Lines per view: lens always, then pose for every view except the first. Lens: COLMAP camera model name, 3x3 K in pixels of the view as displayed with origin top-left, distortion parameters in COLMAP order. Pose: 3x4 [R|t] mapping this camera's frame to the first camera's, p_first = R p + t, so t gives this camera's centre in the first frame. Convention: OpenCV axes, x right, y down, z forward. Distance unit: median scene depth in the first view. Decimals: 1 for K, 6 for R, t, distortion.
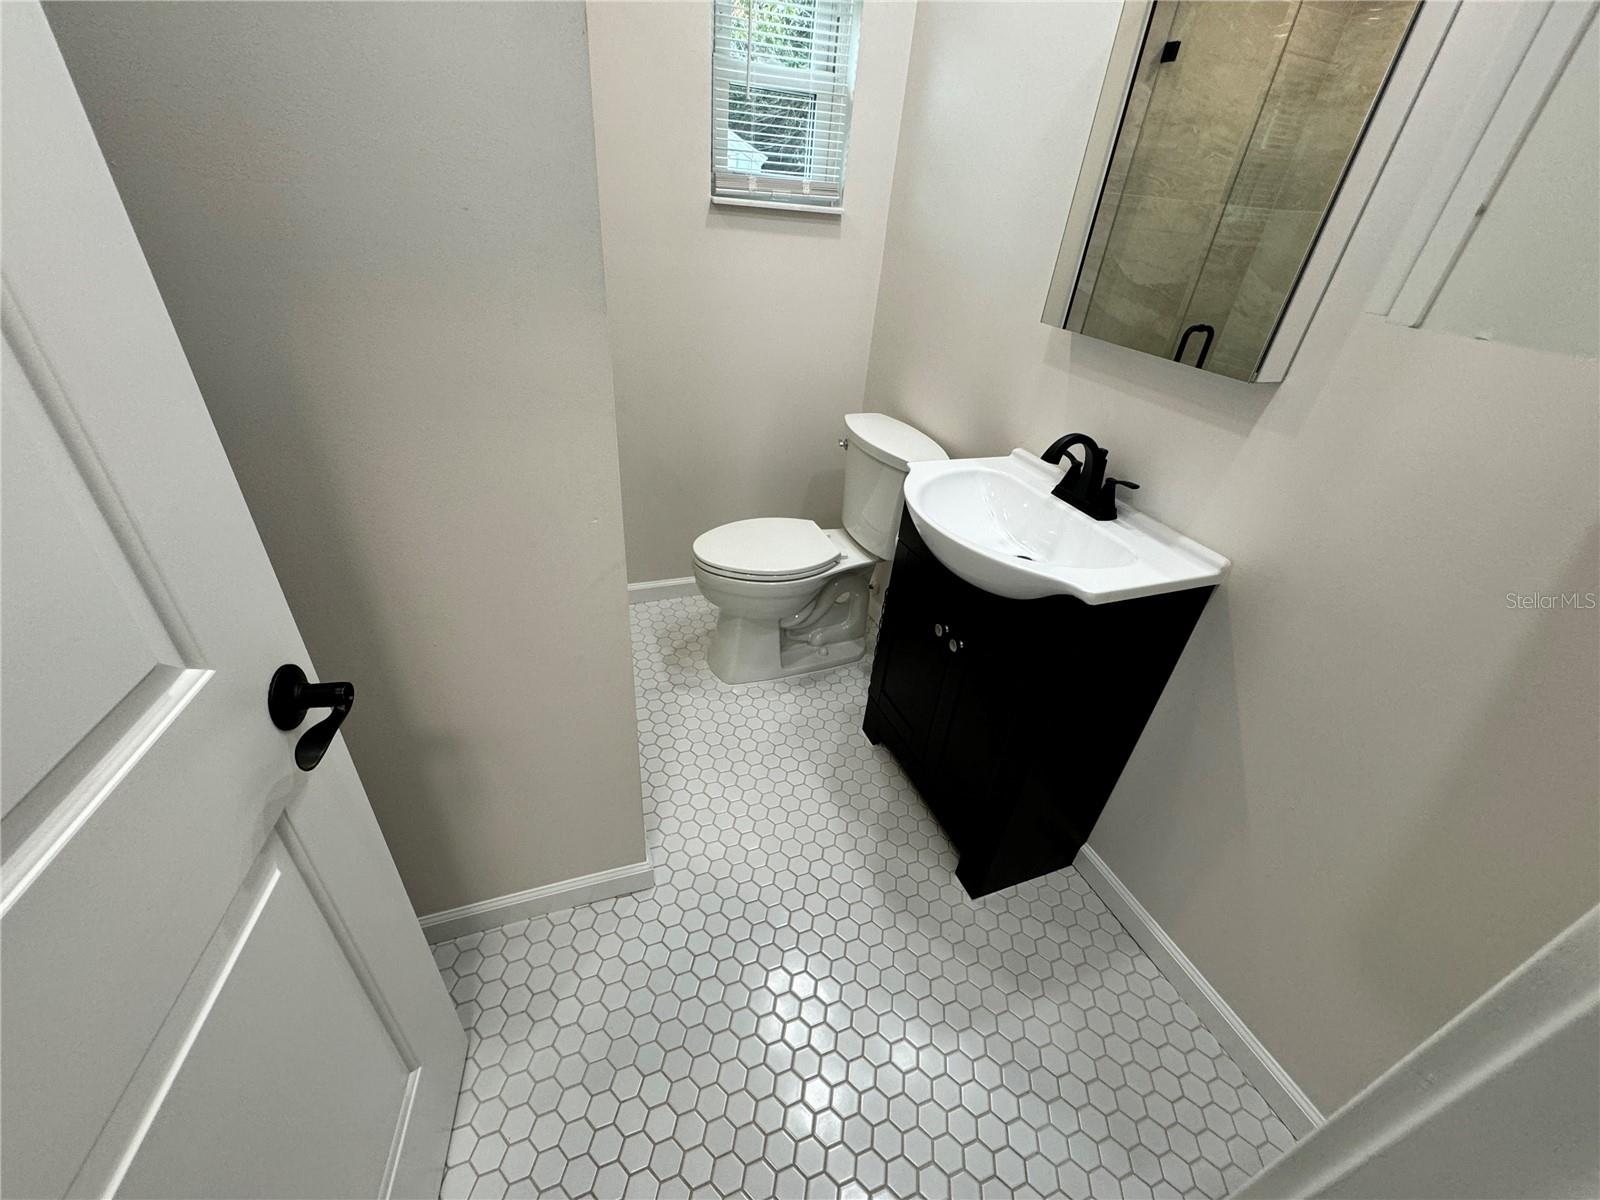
lens RADIAL K [[633.4, 0, 801.2], [0, 633.4, 601.1], [0, 0, 1]] dist [-0.003350, 0.000365]
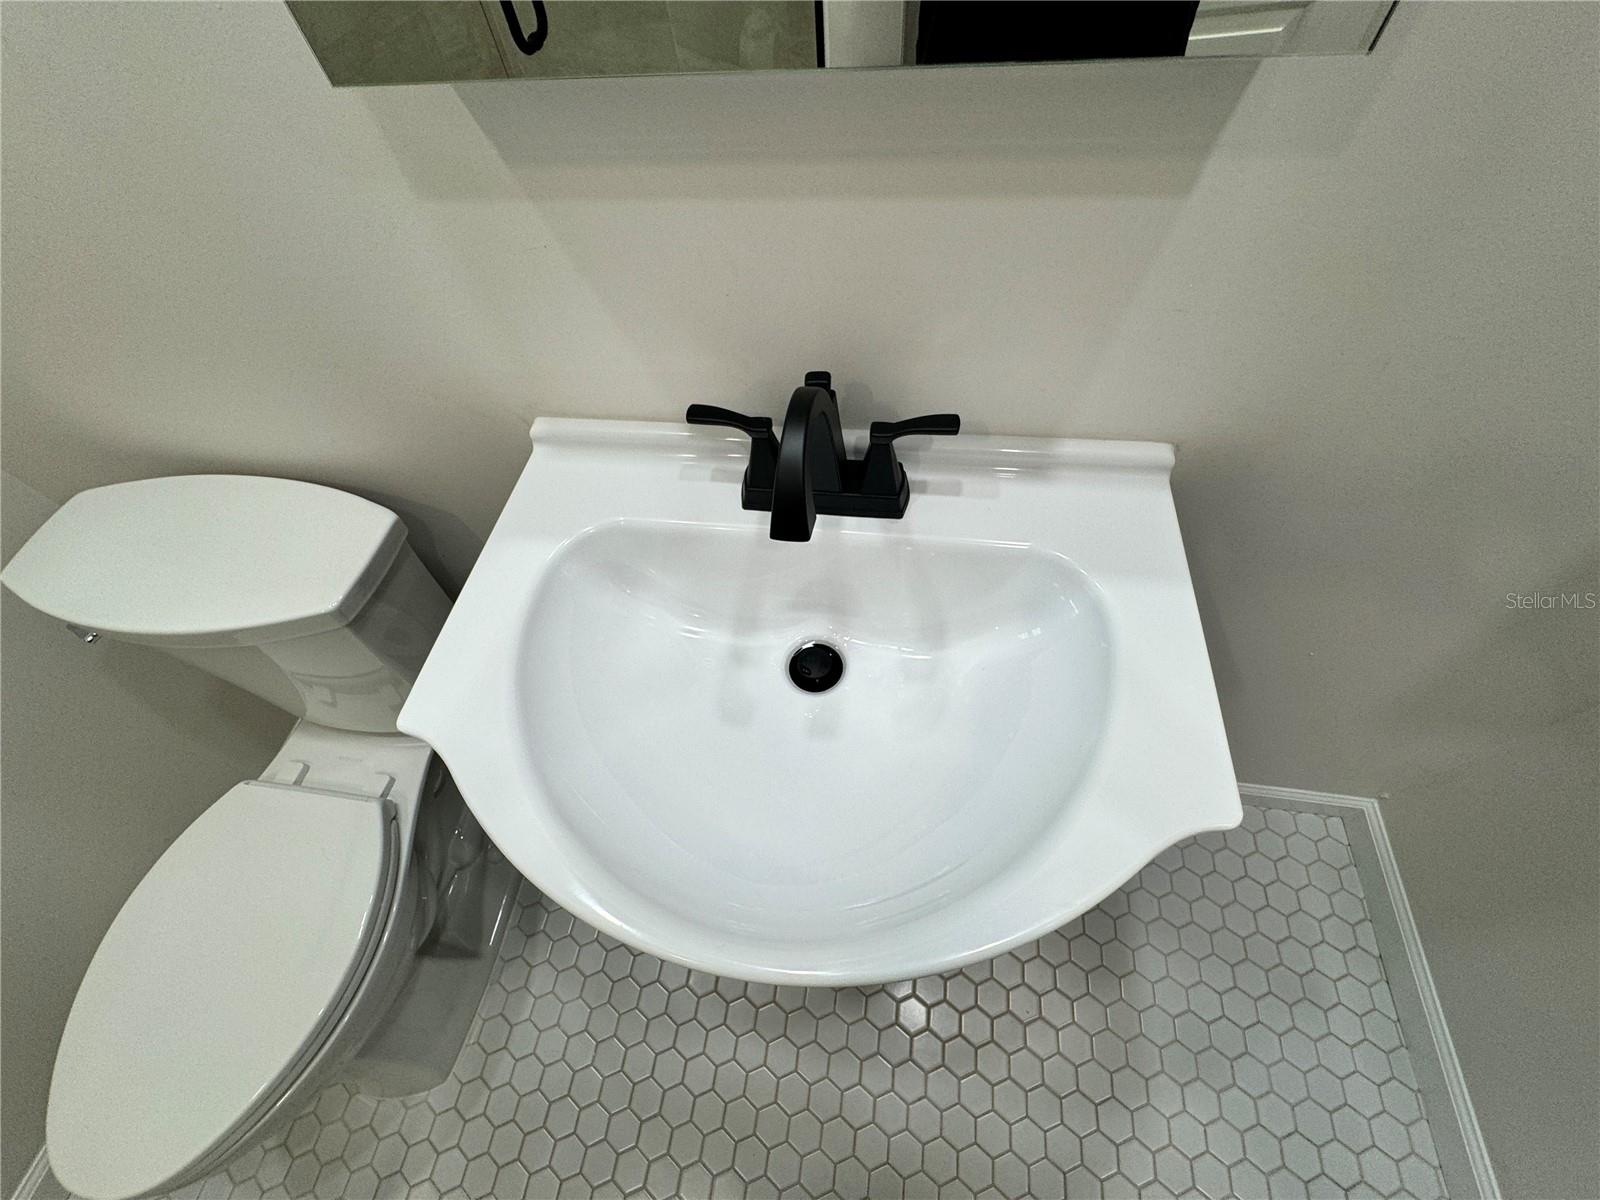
lens RADIAL K [[646.9, 0, 799.4], [0, 646.9, 602.1], [0, 0, 1]] dist [0.000597, -0.000448]
pose [[0.490600, -0.792513, 0.362263, 0.233410], [0.566426, 0.605958, 0.558549, -0.379105], [-0.662174, -0.068829, 0.746183, 0.719818]]
